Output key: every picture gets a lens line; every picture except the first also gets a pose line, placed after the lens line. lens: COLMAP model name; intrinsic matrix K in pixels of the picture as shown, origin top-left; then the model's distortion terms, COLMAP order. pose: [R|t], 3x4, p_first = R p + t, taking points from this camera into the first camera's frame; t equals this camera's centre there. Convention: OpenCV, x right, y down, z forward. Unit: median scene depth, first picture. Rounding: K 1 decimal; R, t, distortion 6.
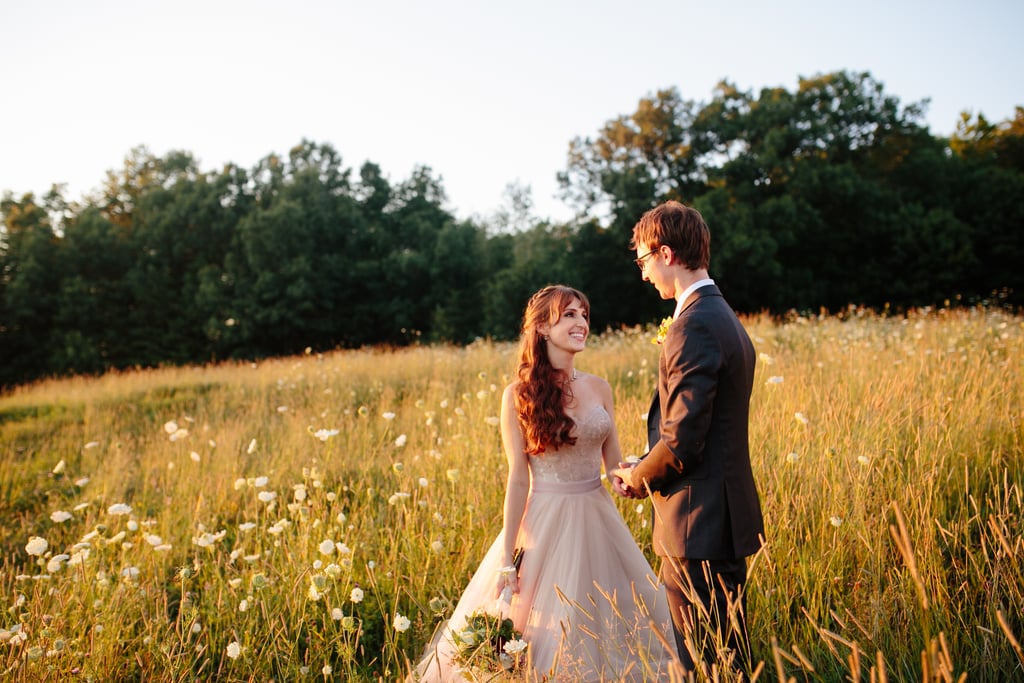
lens RADIAL K [[983.0, 0, 544.3], [0, 983.0, 336.7], [0, 0, 1]] dist [-0.080369, 0.071941]
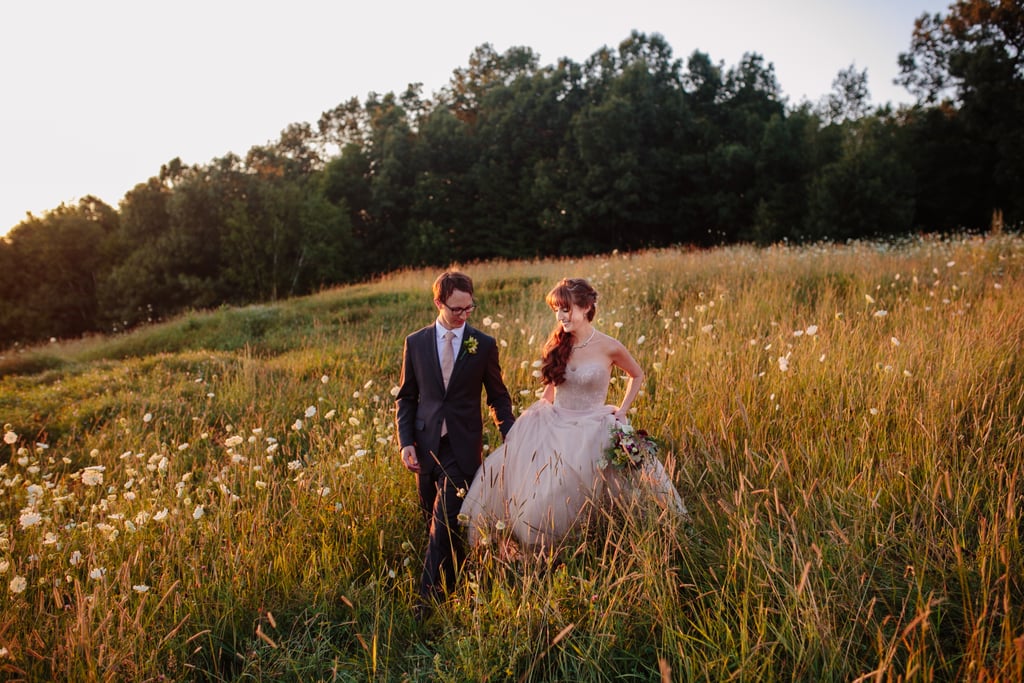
lens RADIAL K [[983.8, 0, 512.0], [0, 983.8, 341.5], [0, 0, 1]] dist [-0.061081, 0.093034]
pose [[0.933473, 0.054592, -0.354469, 0.013652], [-0.012326, 0.992647, 0.120417, -0.004377], [0.358436, -0.108037, 0.927282, -0.026946]]
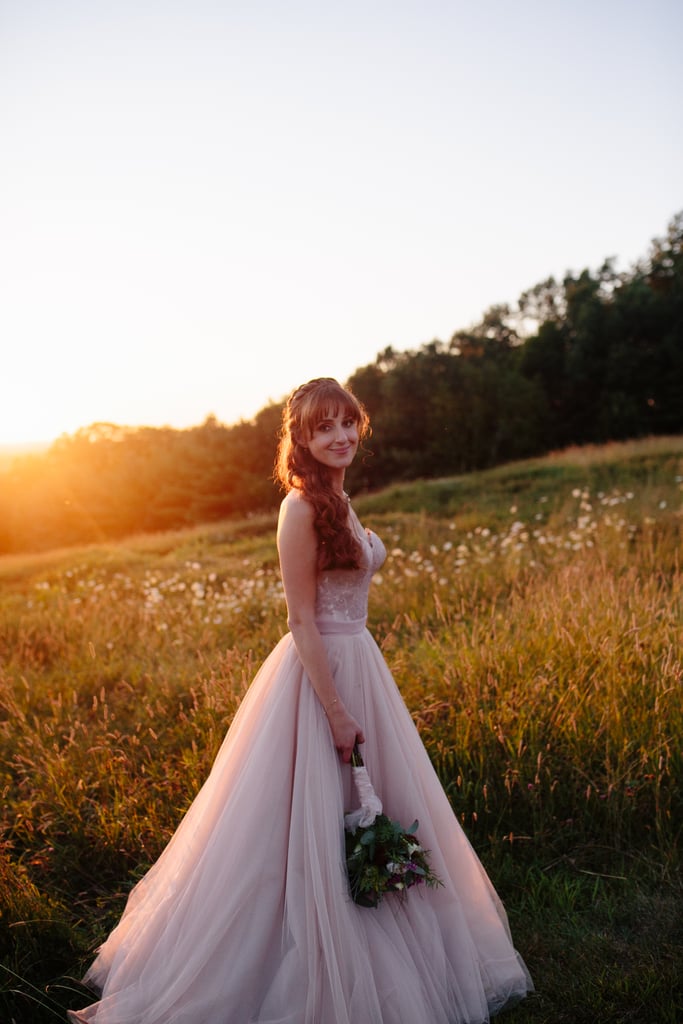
lens RADIAL K [[983.8, 0, 332.4], [0, 983.8, 510.6], [0, 0, 1]] dist [-0.061081, 0.093034]
pose [[0.727700, 0.056923, -0.683530, 0.065298], [0.033659, 0.992386, 0.118478, -0.013008], [0.685069, -0.109223, 0.720243, -0.084016]]
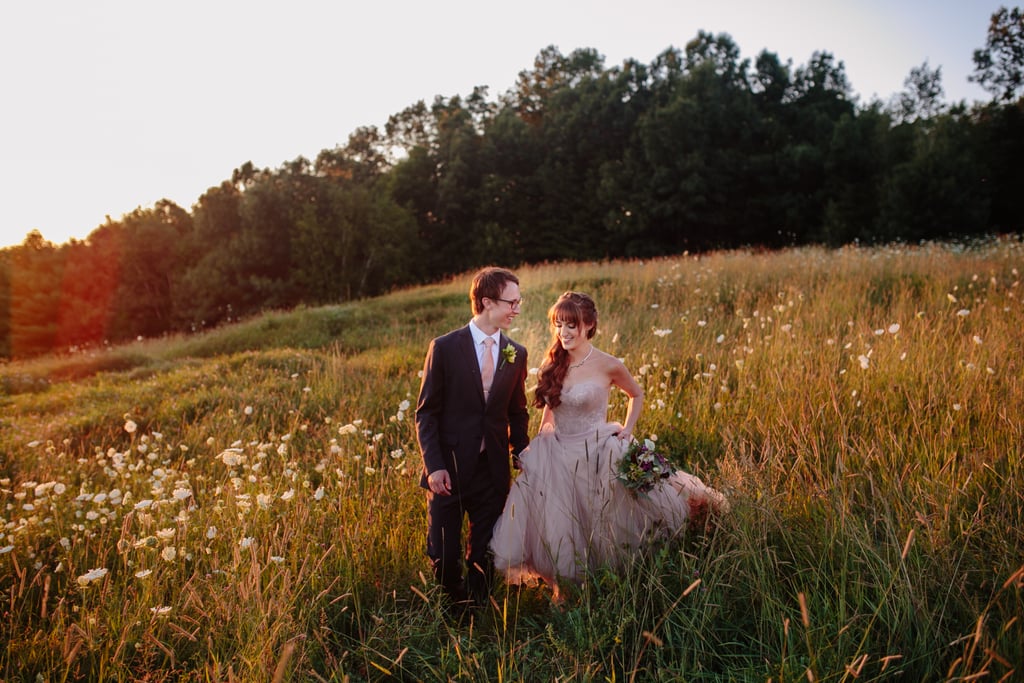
lens RADIAL K [[983.8, 0, 512.0], [0, 983.8, 341.5], [0, 0, 1]] dist [-0.061081, 0.093034]
pose [[0.908764, 0.057893, -0.413276, 0.012937], [-0.008930, 0.992801, 0.119439, -0.004399], [0.417216, -0.104852, 0.902739, -0.031400]]
